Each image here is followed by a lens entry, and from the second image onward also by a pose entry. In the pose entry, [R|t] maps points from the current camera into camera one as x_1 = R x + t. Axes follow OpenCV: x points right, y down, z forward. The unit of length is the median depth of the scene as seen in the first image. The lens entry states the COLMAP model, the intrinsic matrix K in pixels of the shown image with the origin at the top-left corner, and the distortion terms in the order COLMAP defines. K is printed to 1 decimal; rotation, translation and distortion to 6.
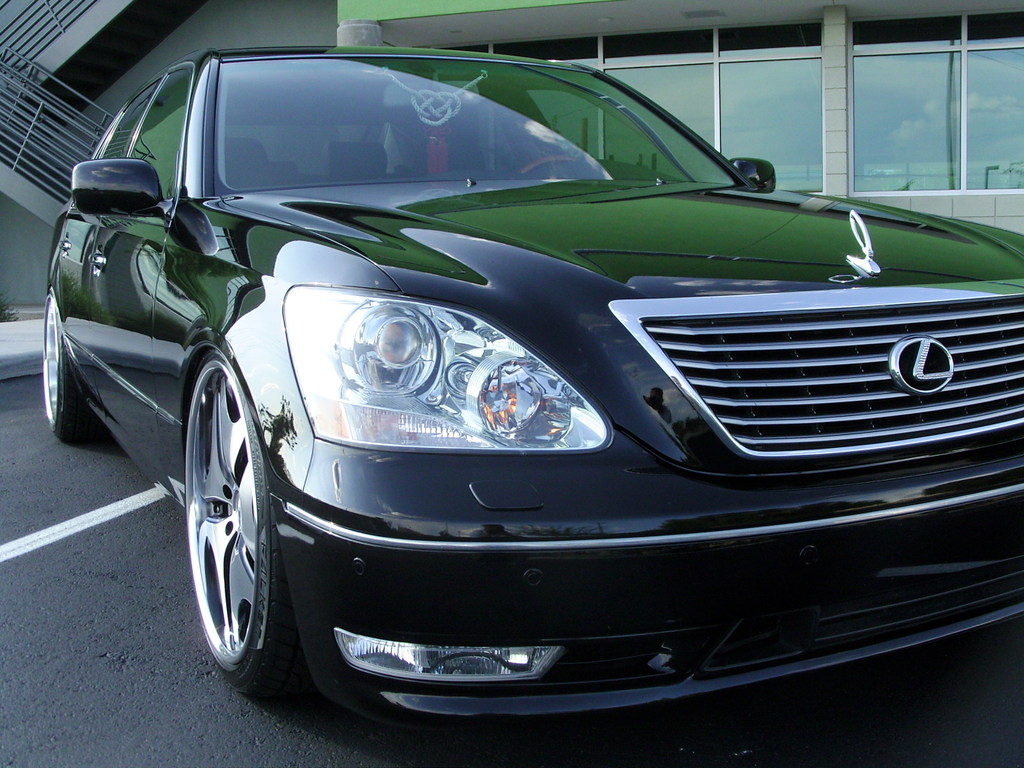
lens RADIAL K [[1186.6, 0, 512.0], [0, 1186.6, 384.0], [0, 0, 1]] dist [-0.325337, 0.428728]
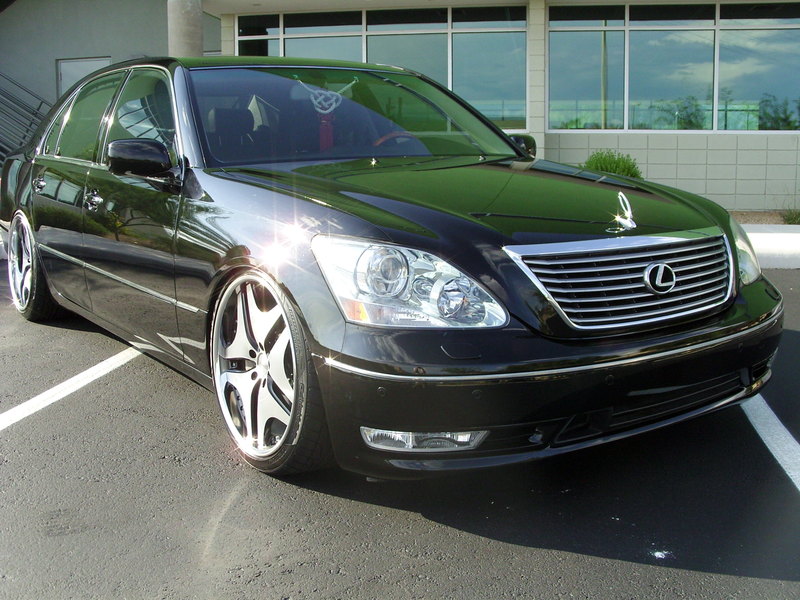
lens RADIAL K [[927.0, 0, 400.0], [0, 927.0, 300.0], [0, 0, 1]] dist [-0.325337, 0.428728]
pose [[0.989394, -0.009014, 0.144978, -0.280714], [0.003989, 0.999383, 0.034907, -0.035680], [-0.145203, -0.033959, 0.988819, -0.400283]]
